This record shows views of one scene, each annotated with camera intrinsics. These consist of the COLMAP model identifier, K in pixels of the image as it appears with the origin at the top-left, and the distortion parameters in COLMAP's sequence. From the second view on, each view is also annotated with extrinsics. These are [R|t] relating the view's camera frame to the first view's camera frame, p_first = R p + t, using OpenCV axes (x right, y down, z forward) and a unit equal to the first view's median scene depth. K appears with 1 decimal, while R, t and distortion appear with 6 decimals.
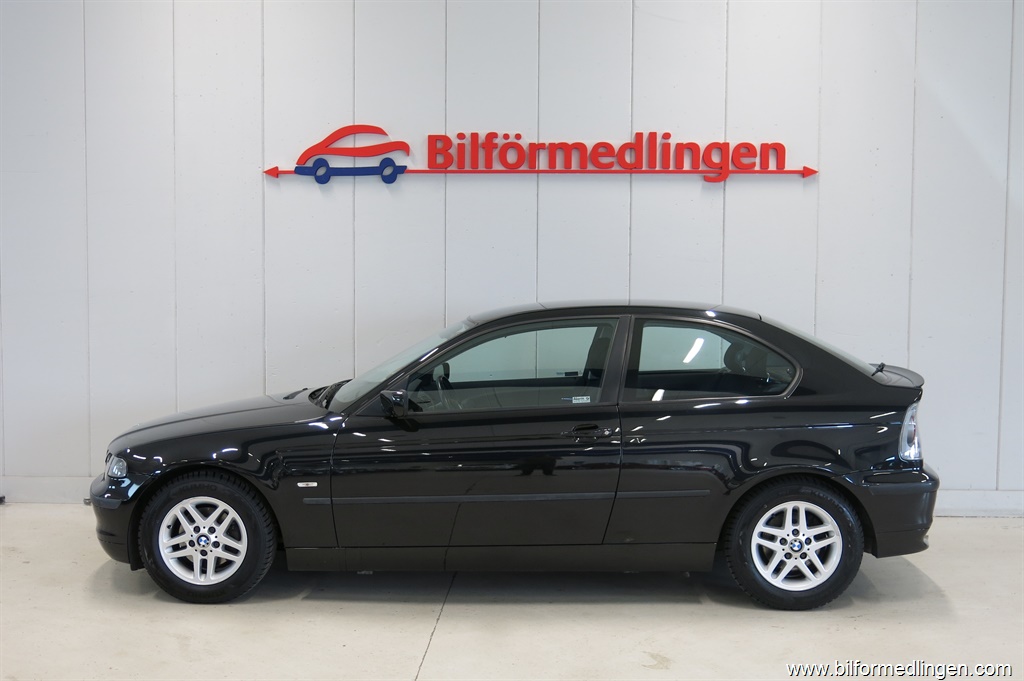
lens RADIAL K [[1172.1, 0, 512.0], [0, 1172.1, 340.5], [0, 0, 1]] dist [-0.001930, 0.001124]
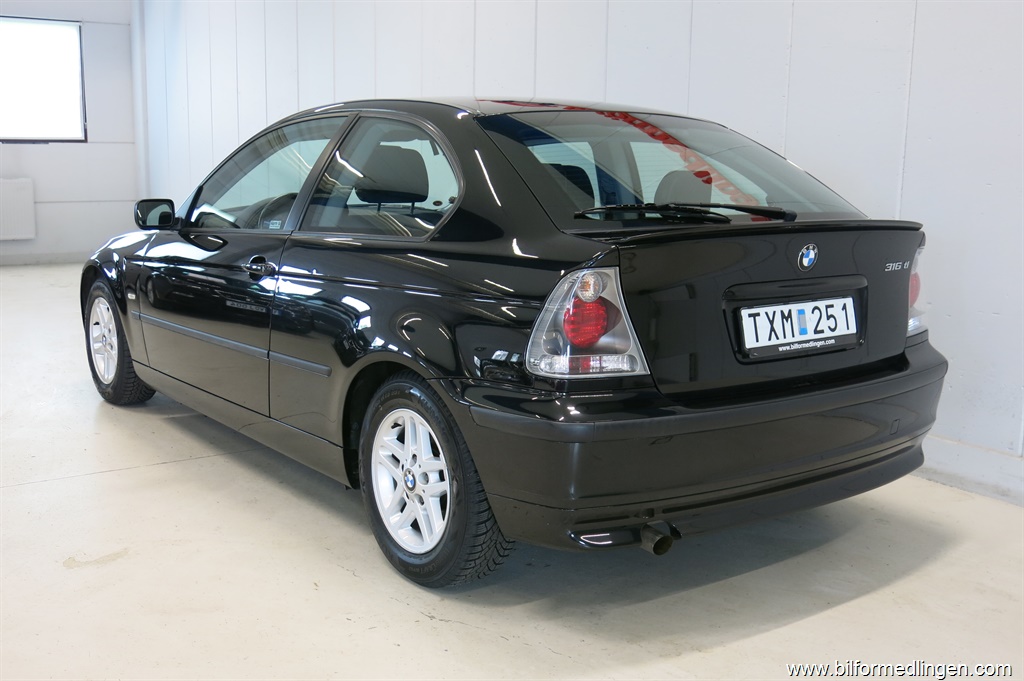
lens RADIAL K [[1172.1, 0, 512.0], [0, 1172.1, 340.5], [0, 0, 1]] dist [-0.001930, 0.001124]
pose [[0.571652, 0.133815, -0.809511, 0.544354], [-0.042611, 0.990121, 0.133580, 0.011503], [0.819389, -0.041867, 0.571707, 0.491029]]
